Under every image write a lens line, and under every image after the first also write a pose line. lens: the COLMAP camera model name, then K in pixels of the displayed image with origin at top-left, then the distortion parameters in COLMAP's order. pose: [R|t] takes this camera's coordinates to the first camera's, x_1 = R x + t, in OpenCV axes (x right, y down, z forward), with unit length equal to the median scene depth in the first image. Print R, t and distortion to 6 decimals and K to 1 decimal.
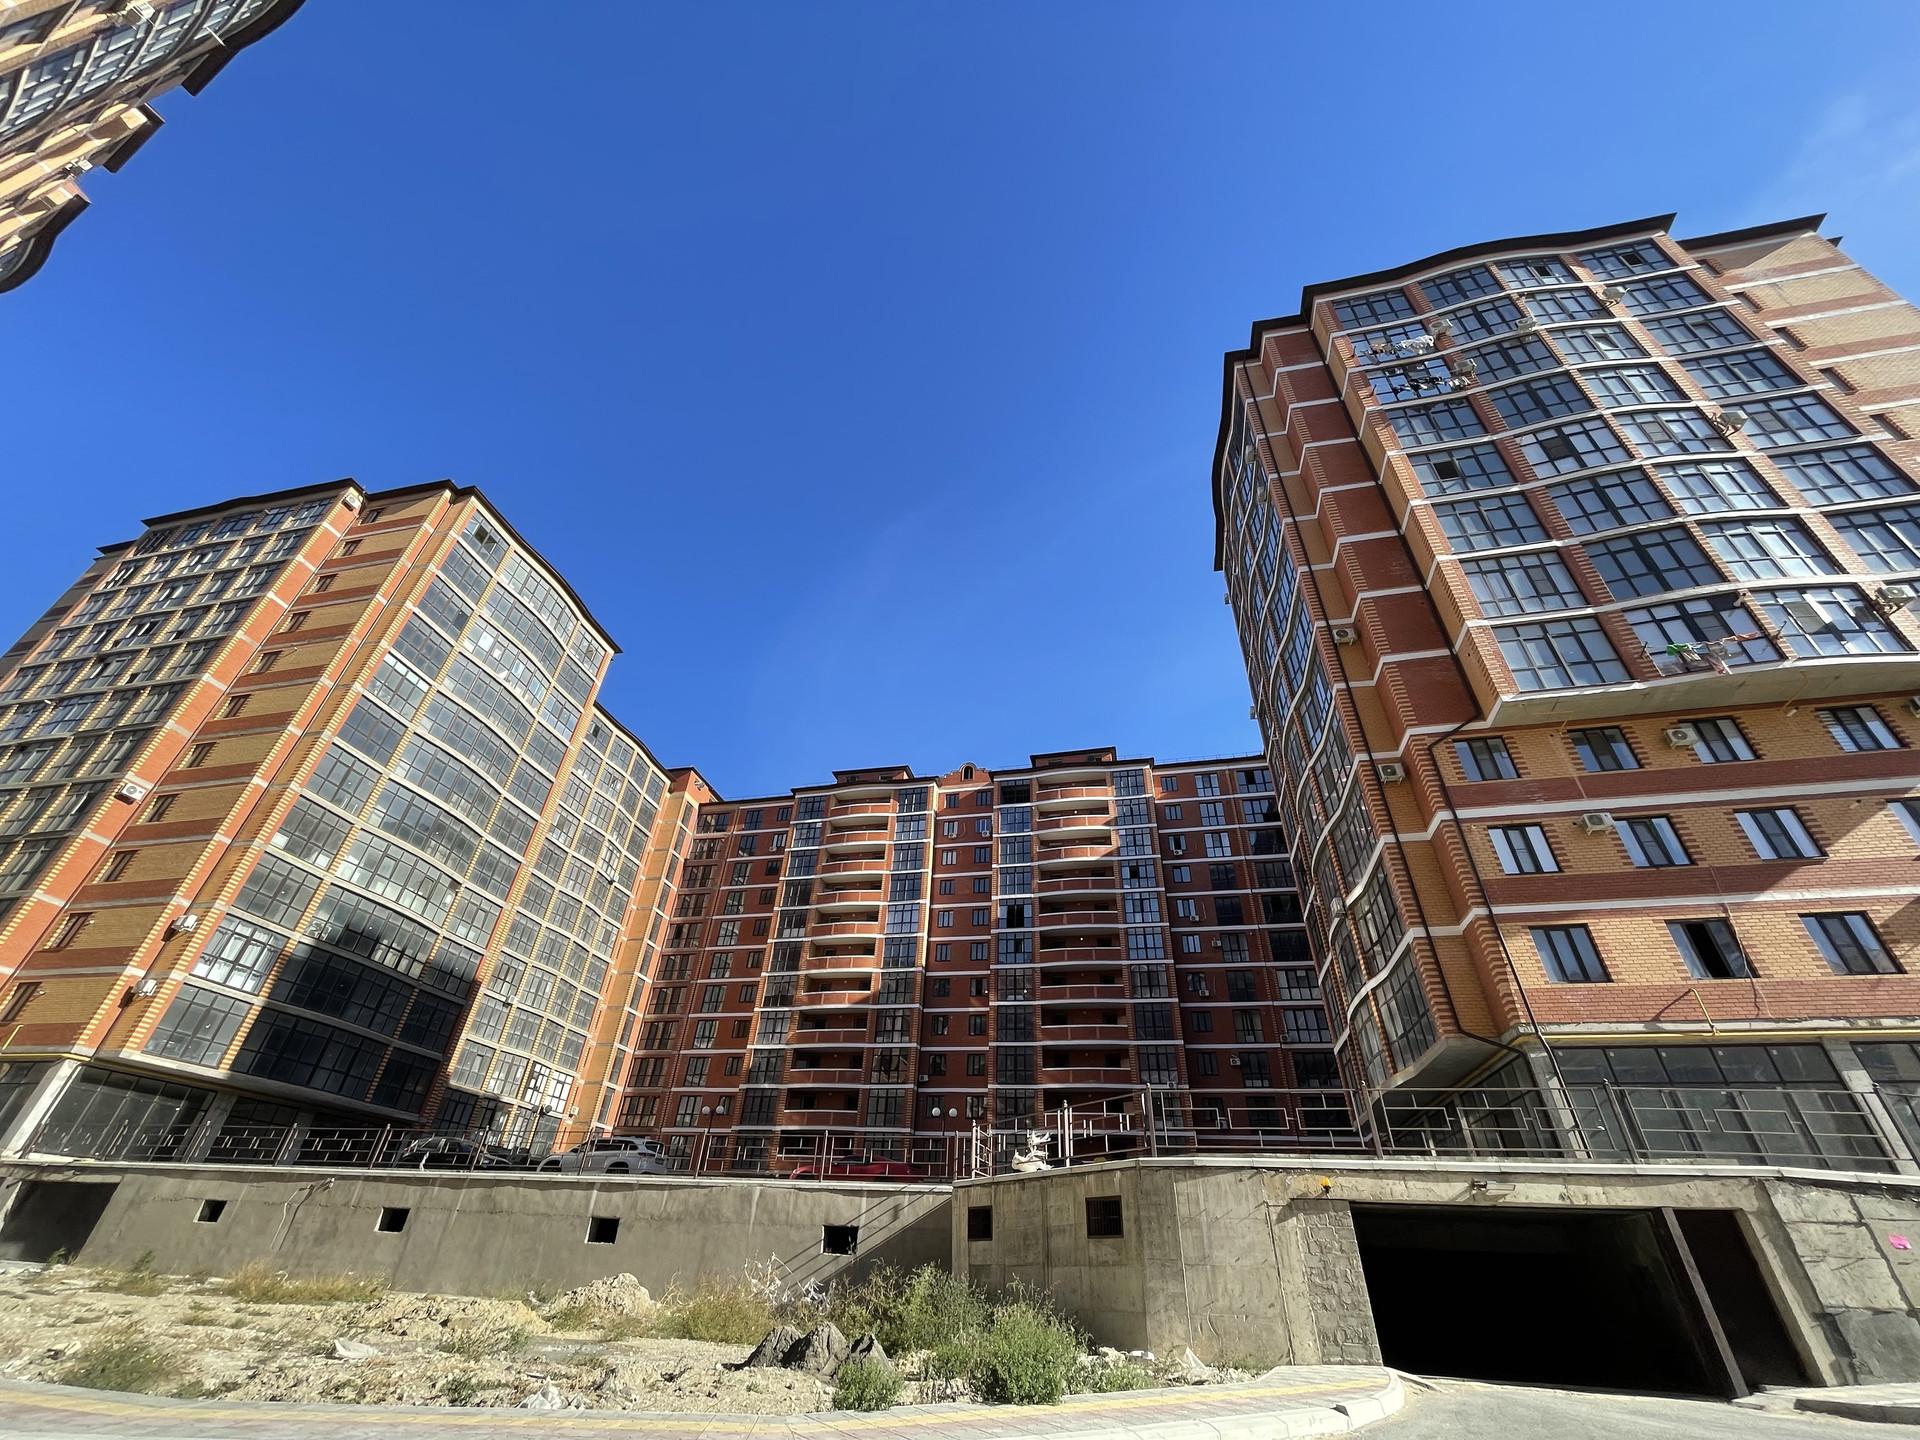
lens RADIAL K [[774.7, 0, 960.0], [0, 774.7, 720.0], [0, 0, 1]] dist [-0.001777, -0.000480]
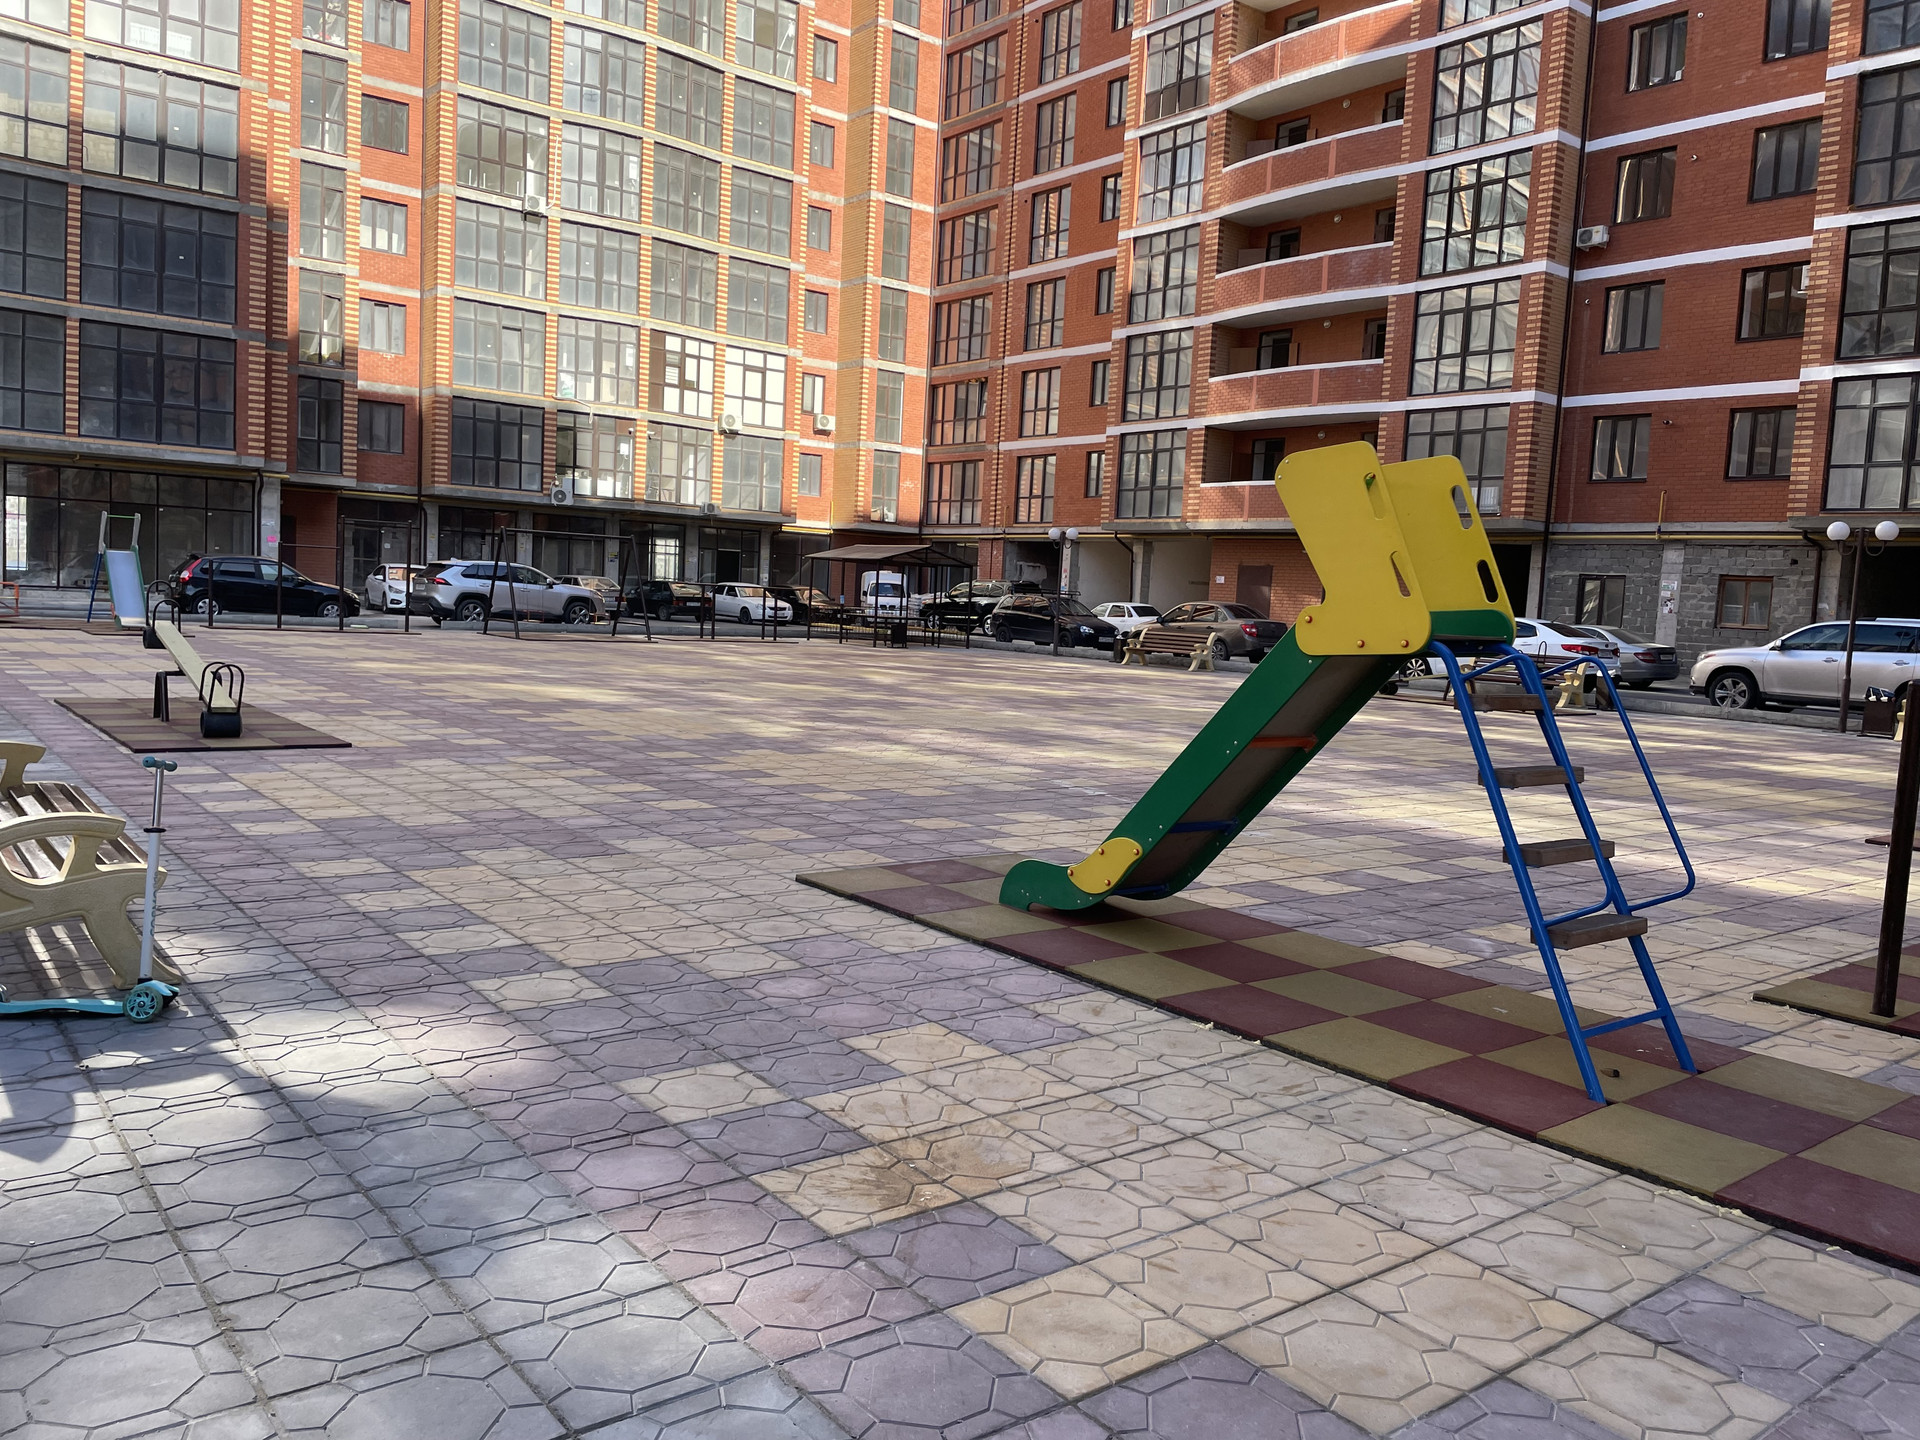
lens RADIAL K [[1441.3, 0, 964.9], [0, 1441.3, 711.7], [0, 0, 1]] dist [0.084450, -0.106710]
pose [[0.778665, 0.049891, -0.625453, 0.121299], [0.348953, 0.794014, 0.497769, 0.223847], [0.521453, -0.605849, 0.600862, 0.387439]]
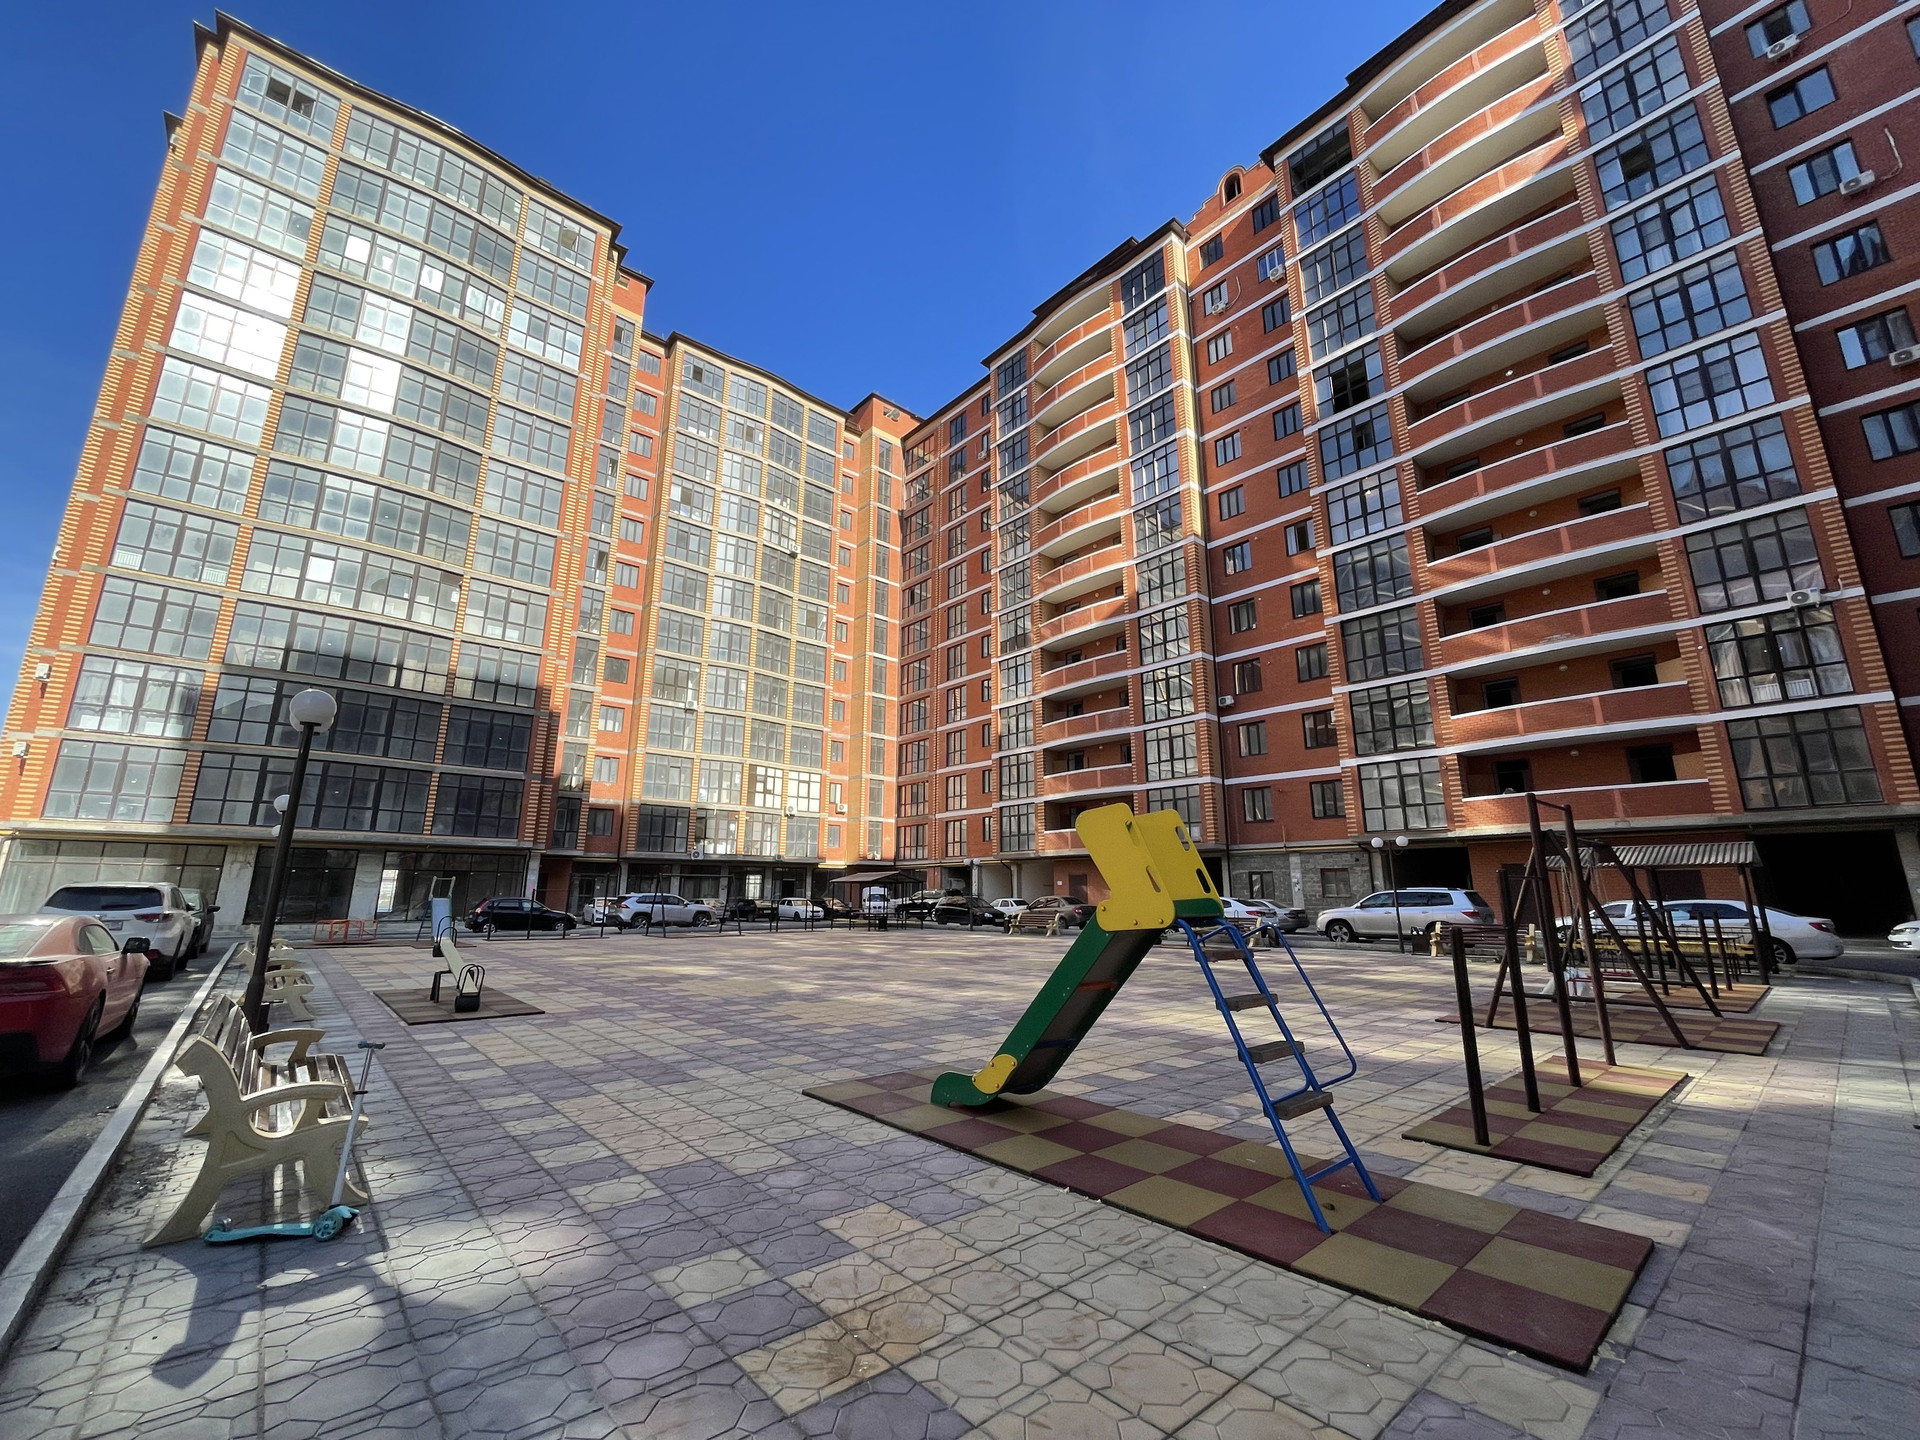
lens RADIAL K [[774.7, 0, 960.0], [0, 774.7, 720.0], [0, 0, 1]] dist [-0.001777, -0.000480]
pose [[0.806149, -0.170033, -0.566756, 0.118639], [0.368625, 0.893561, 0.256251, 0.227444], [0.462860, -0.415497, 0.783022, 0.393617]]
